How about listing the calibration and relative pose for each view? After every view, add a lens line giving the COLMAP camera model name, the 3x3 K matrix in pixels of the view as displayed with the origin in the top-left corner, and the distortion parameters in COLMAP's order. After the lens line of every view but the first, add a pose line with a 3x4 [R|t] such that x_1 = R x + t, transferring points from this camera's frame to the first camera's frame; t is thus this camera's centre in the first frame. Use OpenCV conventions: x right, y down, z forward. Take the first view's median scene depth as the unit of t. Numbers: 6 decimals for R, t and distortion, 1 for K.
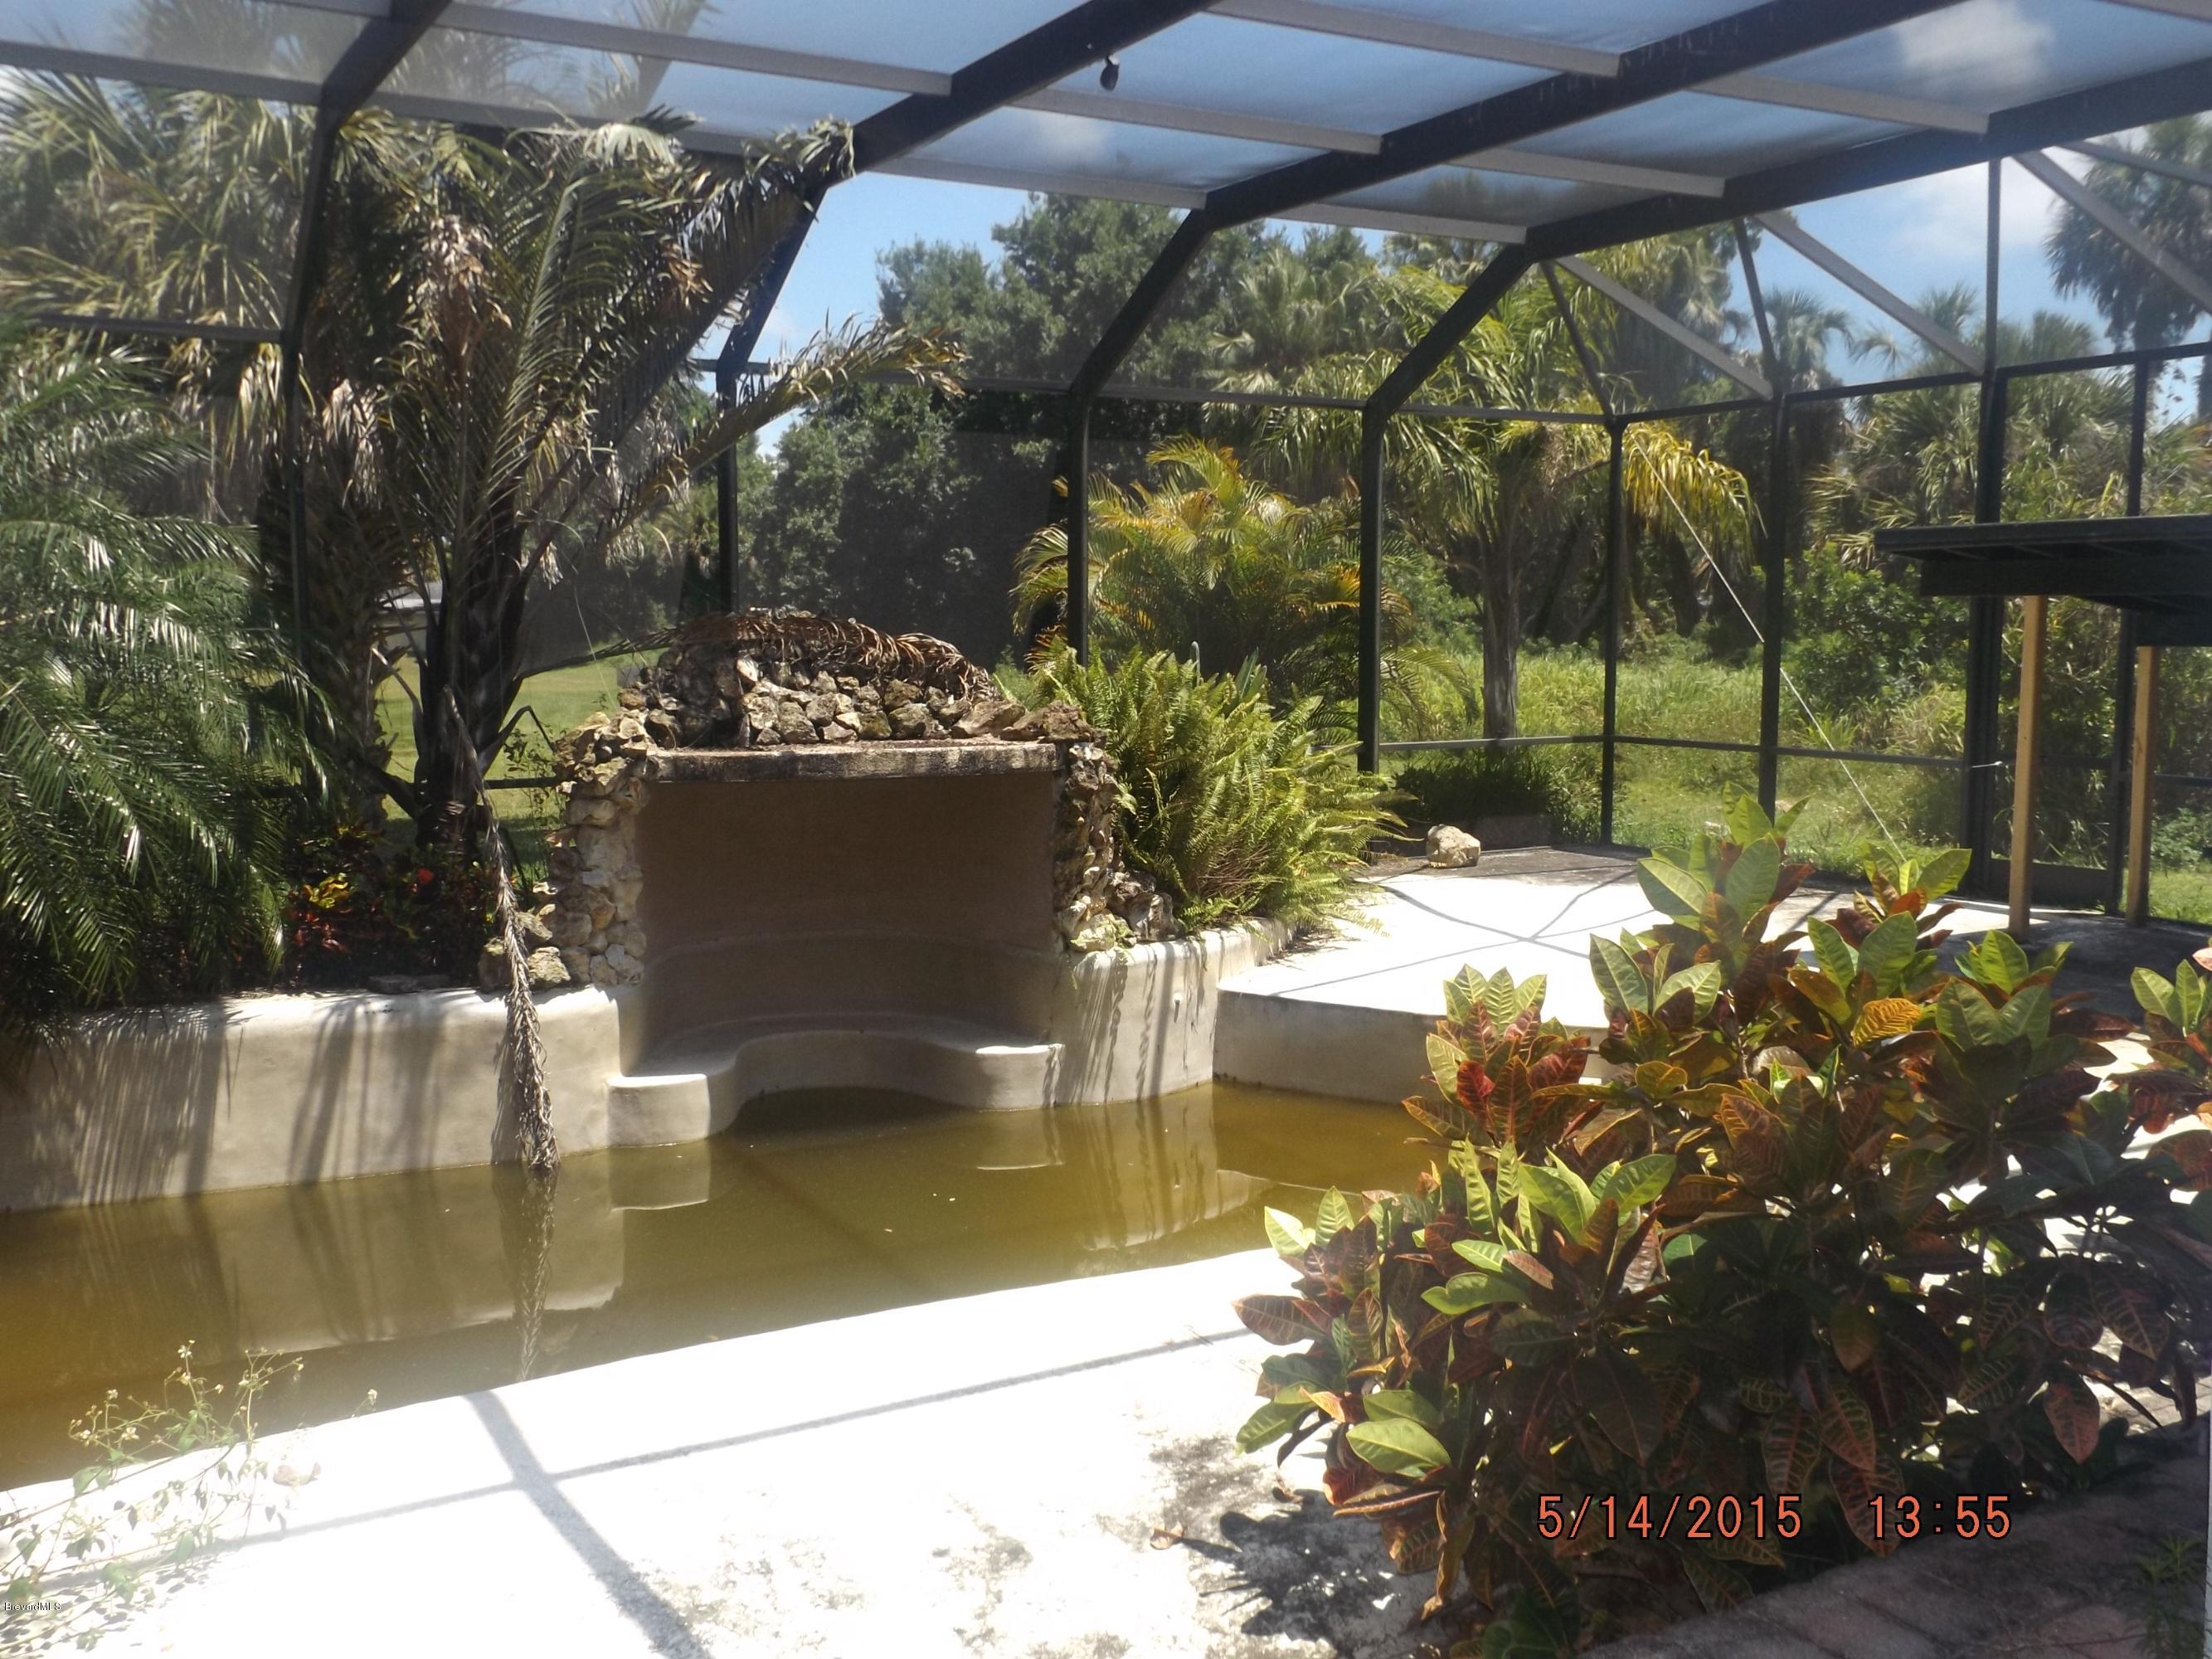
lens RADIAL K [[2046.0, 0, 1106.0], [0, 2046.0, 829.5], [0, 0, 1]] dist [0.004752, 0.000375]
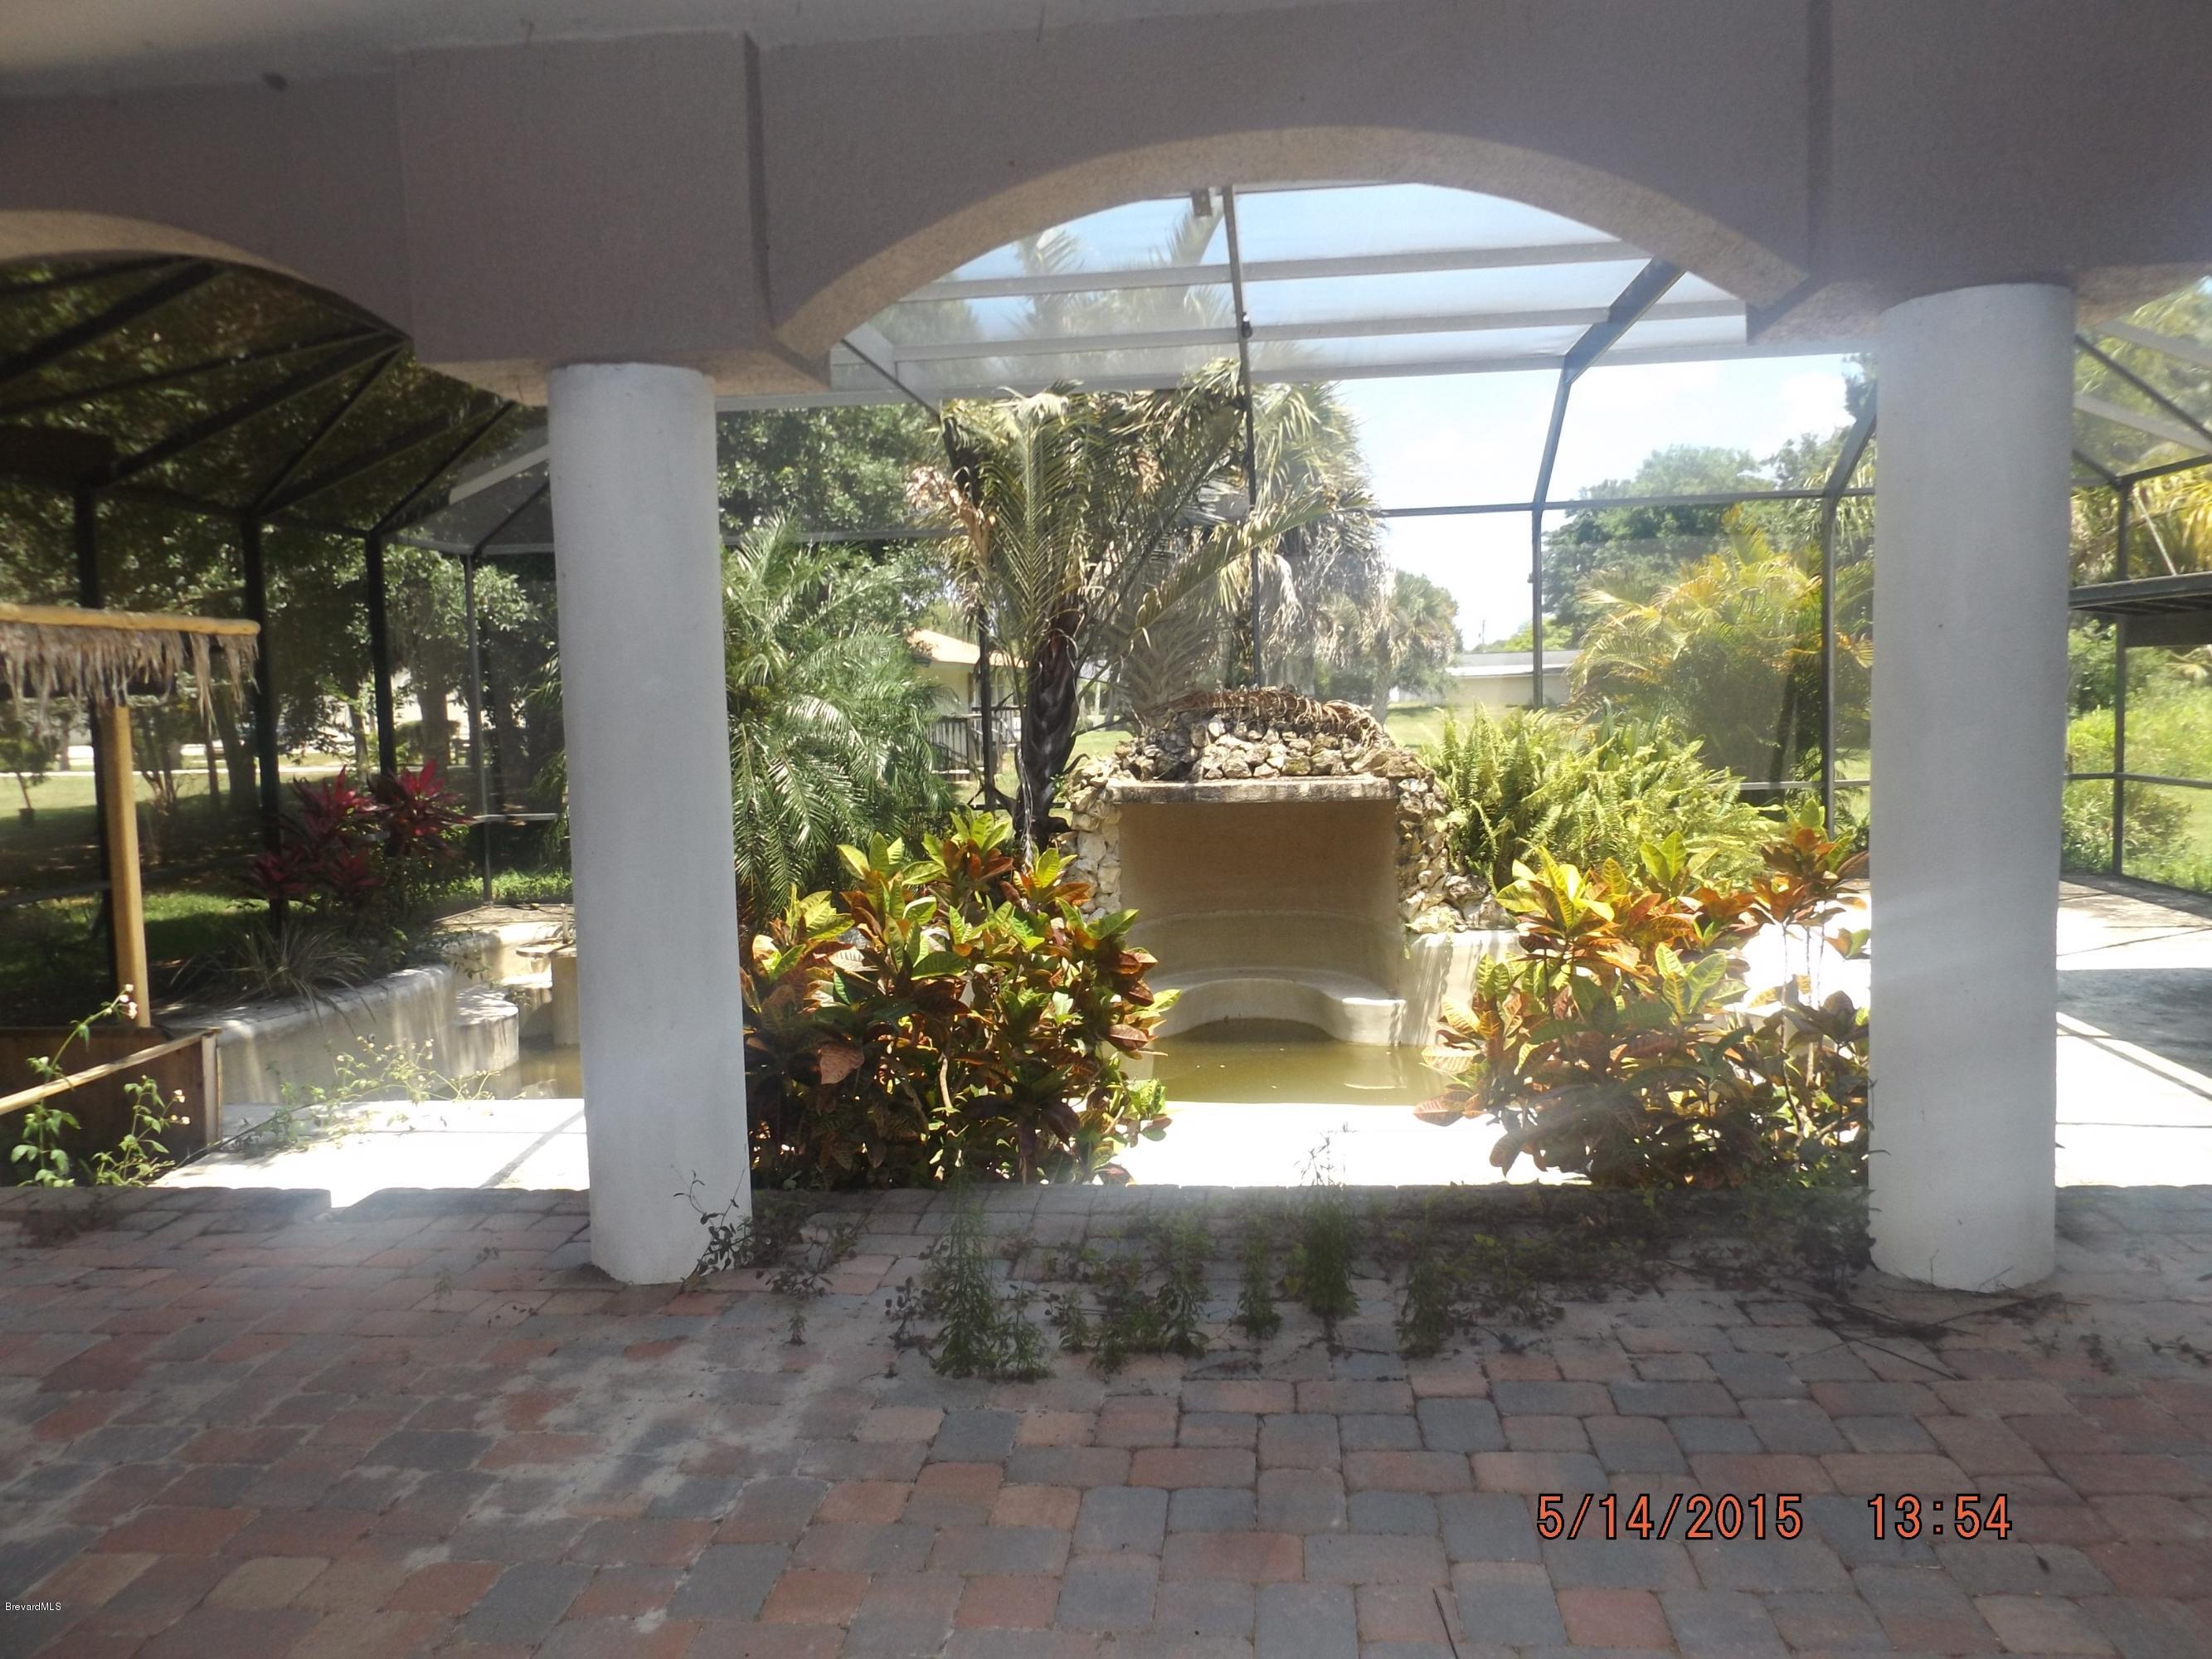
lens RADIAL K [[1647.3, 0, 1106.0], [0, 1647.3, 829.5], [0, 0, 1]] dist [-0.008052, -0.001418]
pose [[0.804436, 0.023686, -0.593567, 0.467866], [-0.028067, 0.999604, 0.001851, -0.005115], [0.593376, 0.015171, 0.804782, 0.001092]]
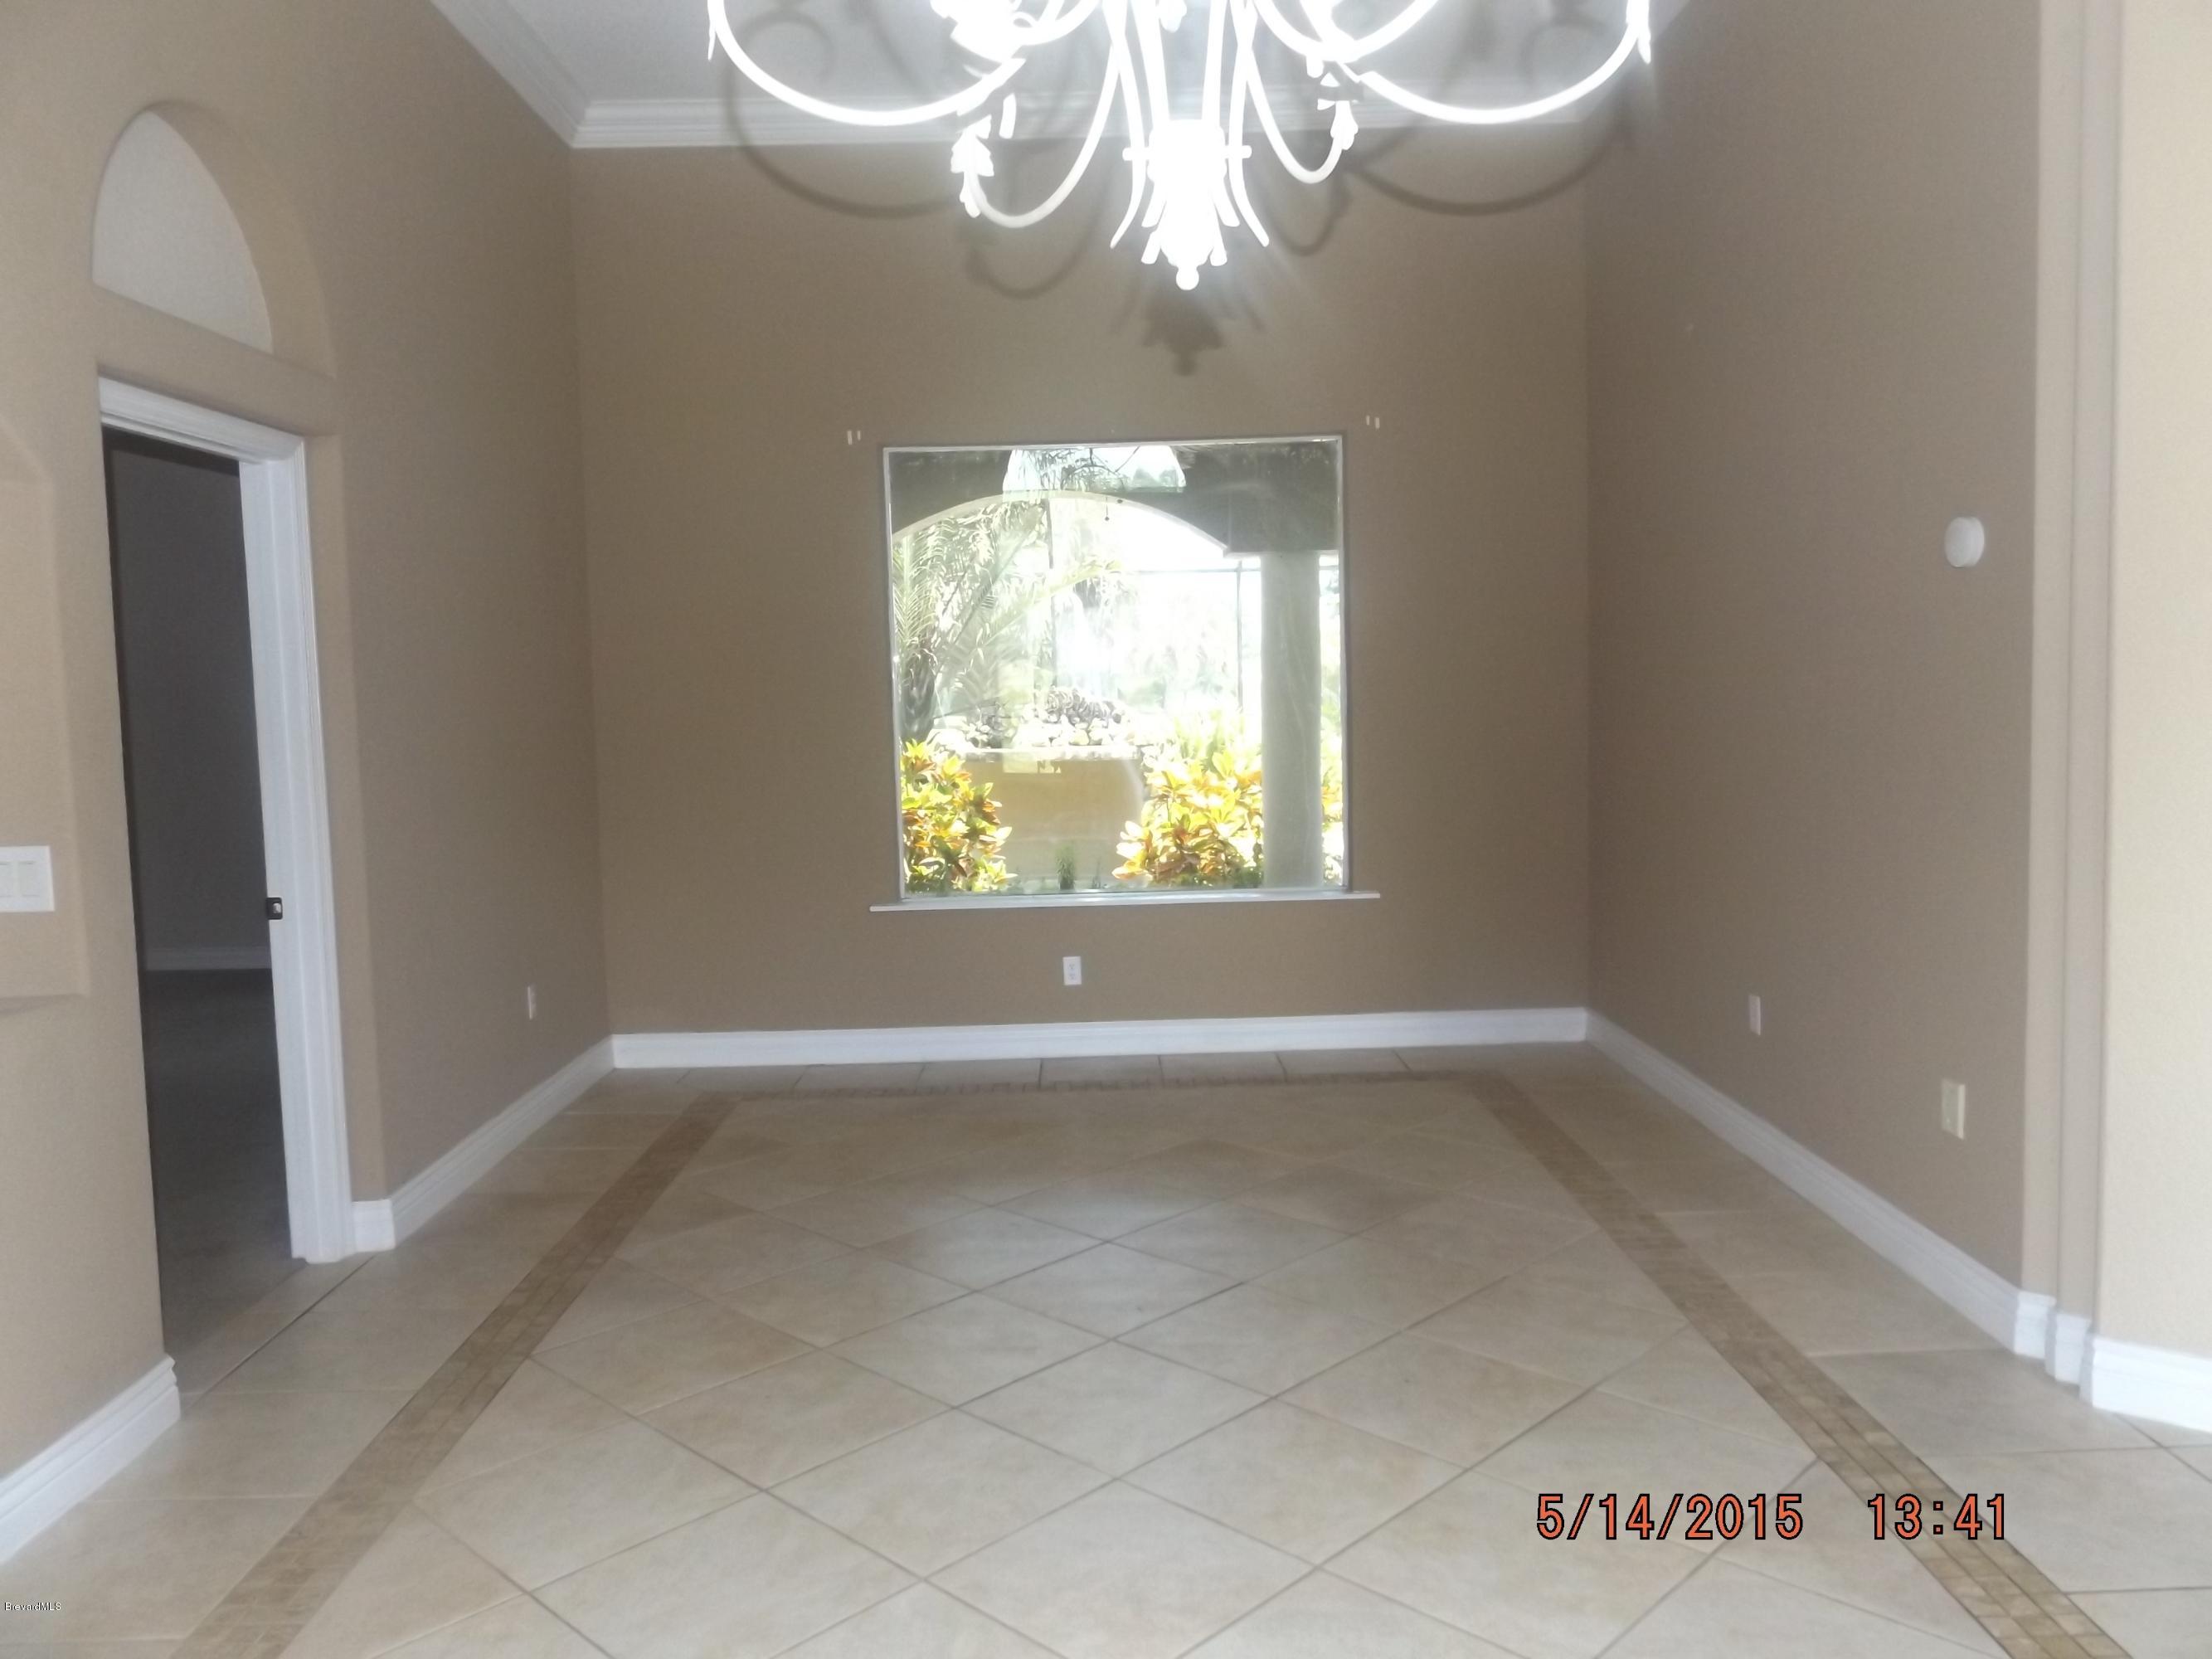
lens RADIAL K [[1647.3, 0, 1106.0], [0, 1647.3, 829.5], [0, 0, 1]] dist [-0.008052, -0.001418]
pose [[0.867273, 0.020207, -0.497422, 0.804013], [-0.025868, 0.999655, -0.004493, 0.053647], [0.497160, 0.016764, 0.867497, -0.523985]]
